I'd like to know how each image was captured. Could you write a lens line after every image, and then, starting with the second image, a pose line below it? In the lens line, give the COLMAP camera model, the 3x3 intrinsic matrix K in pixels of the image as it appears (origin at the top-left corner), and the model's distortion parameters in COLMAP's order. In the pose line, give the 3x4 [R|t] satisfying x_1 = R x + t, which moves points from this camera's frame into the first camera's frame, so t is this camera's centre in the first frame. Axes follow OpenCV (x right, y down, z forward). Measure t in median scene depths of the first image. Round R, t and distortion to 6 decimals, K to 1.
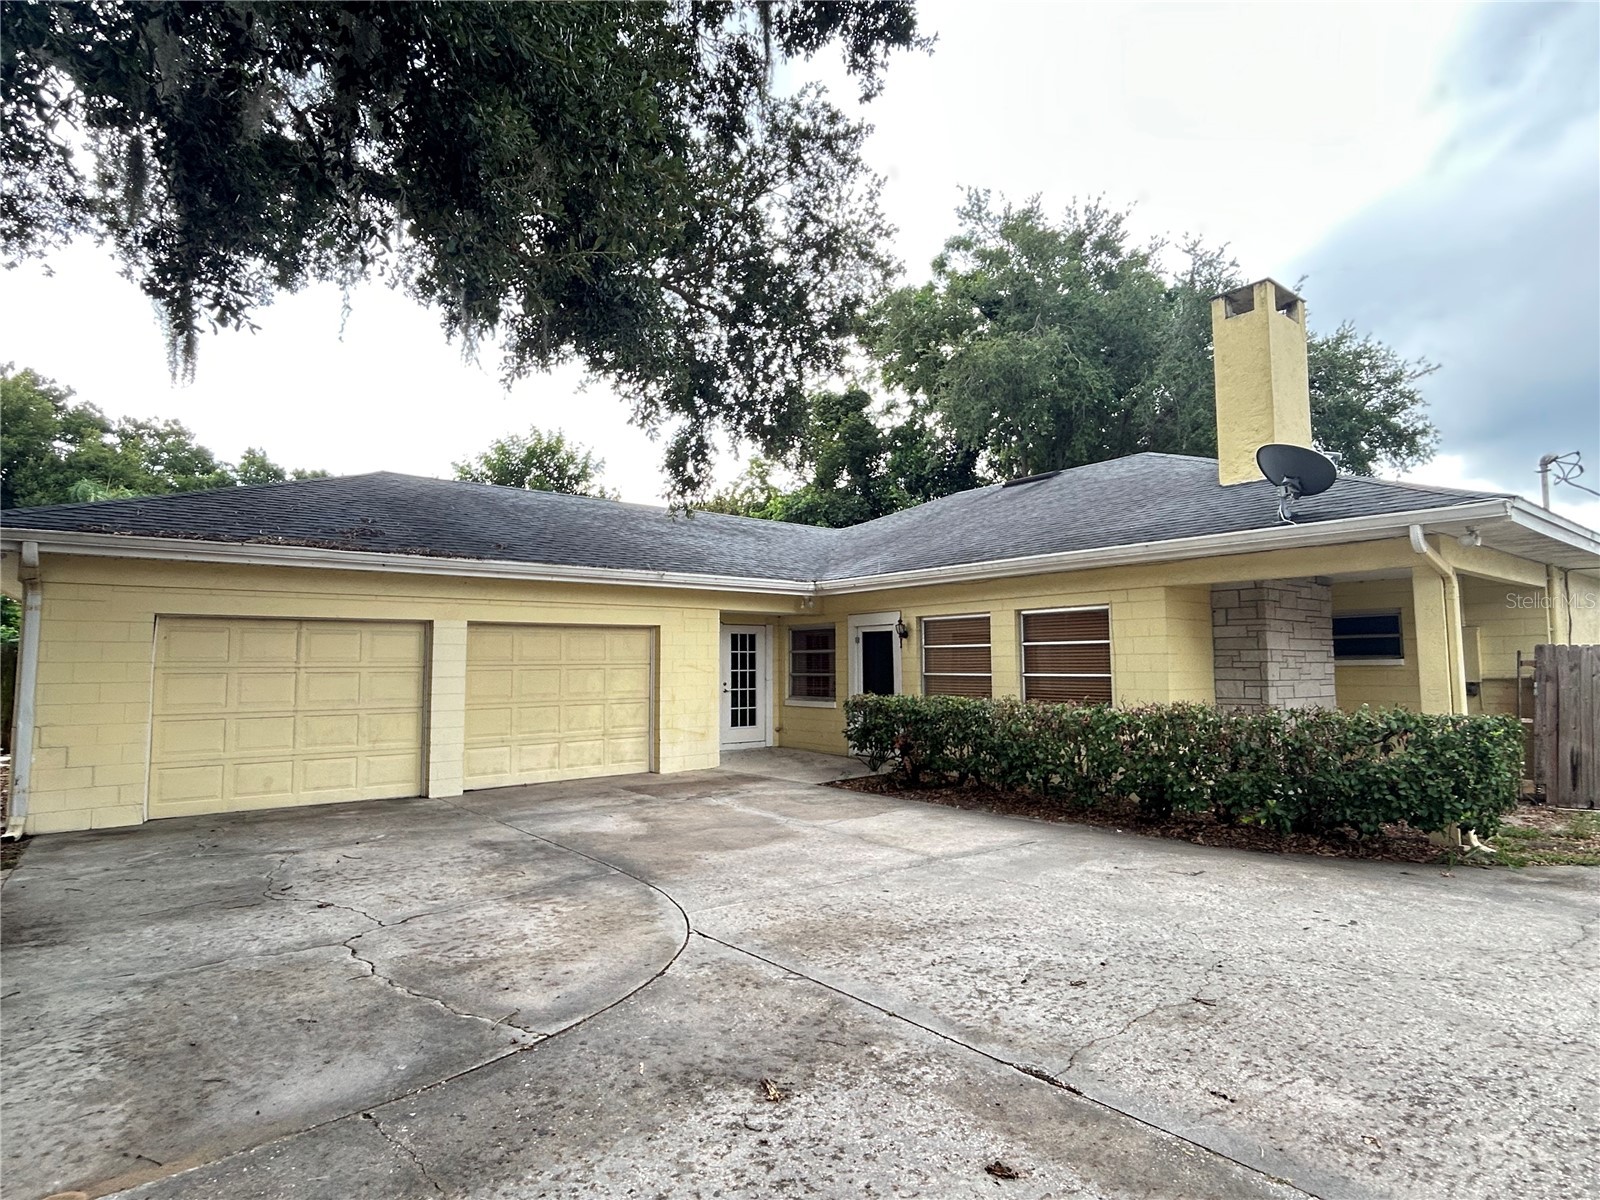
lens RADIAL K [[838.6, 0, 797.1], [0, 838.6, 598.2], [0, 0, 1]] dist [-0.002913, 0.003121]
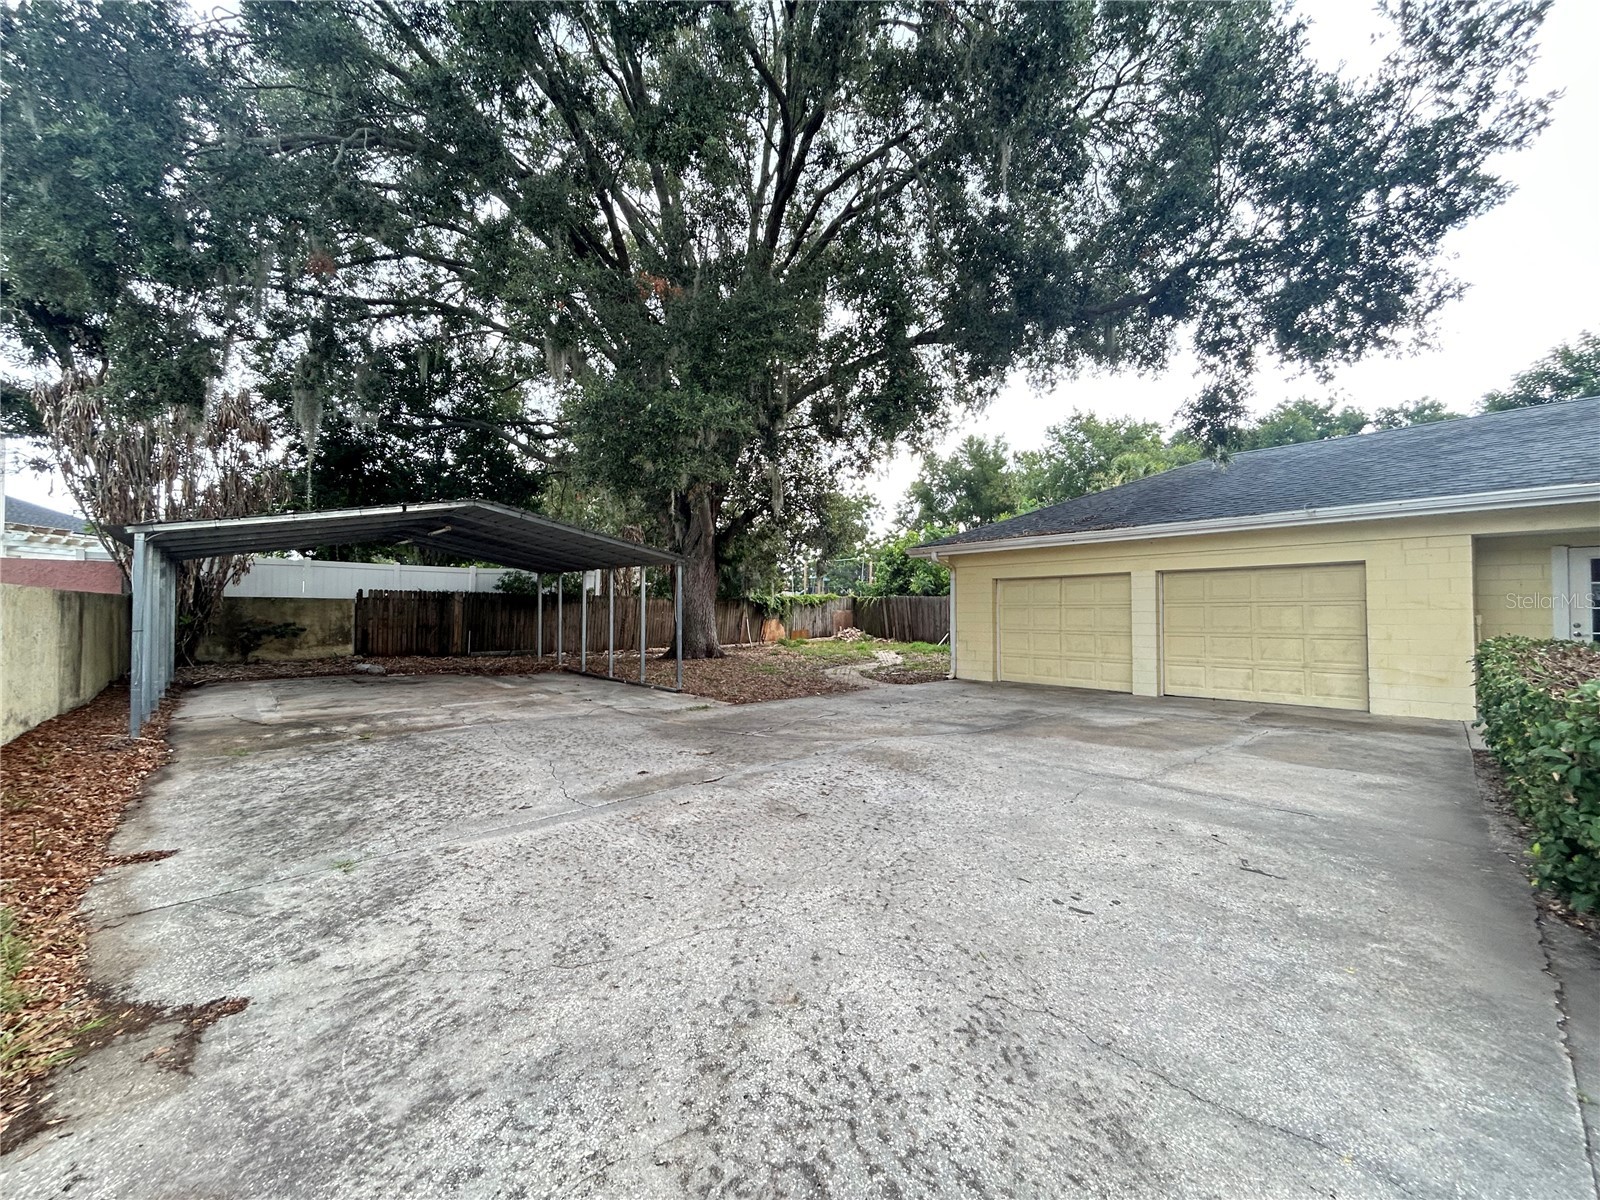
lens RADIAL K [[645.0, 0, 798.0], [0, 645.0, 593.5], [0, 0, 1]] dist [-0.000171, 0.000371]
pose [[0.074347, -0.022462, -0.996979, 1.562371], [0.079959, 0.996662, -0.016492, 0.091321], [0.994022, -0.078491, 0.075895, 0.876861]]
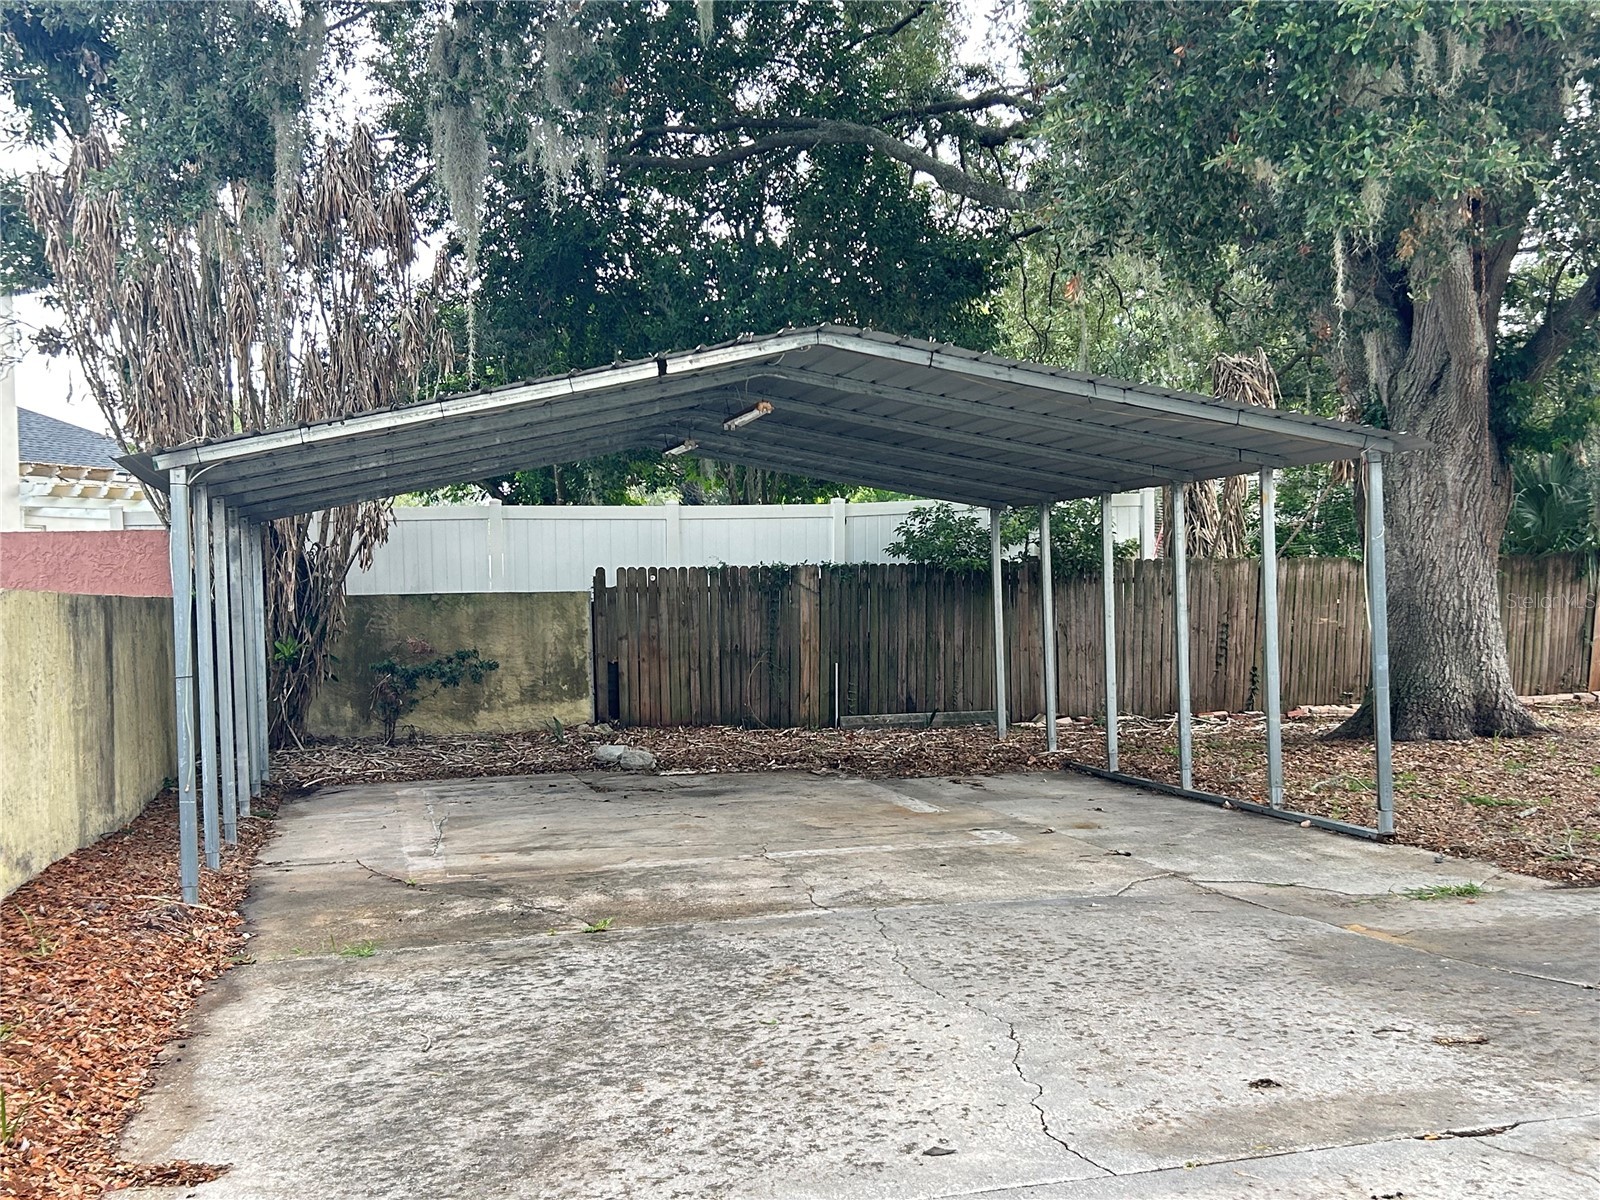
lens RADIAL K [[1819.3, 0, 804.0], [0, 1819.3, 617.0], [0, 0, 1]] dist [0.045783, 0.000000]
pose [[-0.409399, 0.019941, -0.912137, 1.503036], [0.104667, 0.994187, -0.025243, 0.086856], [0.906332, -0.105806, -0.409107, 0.894808]]
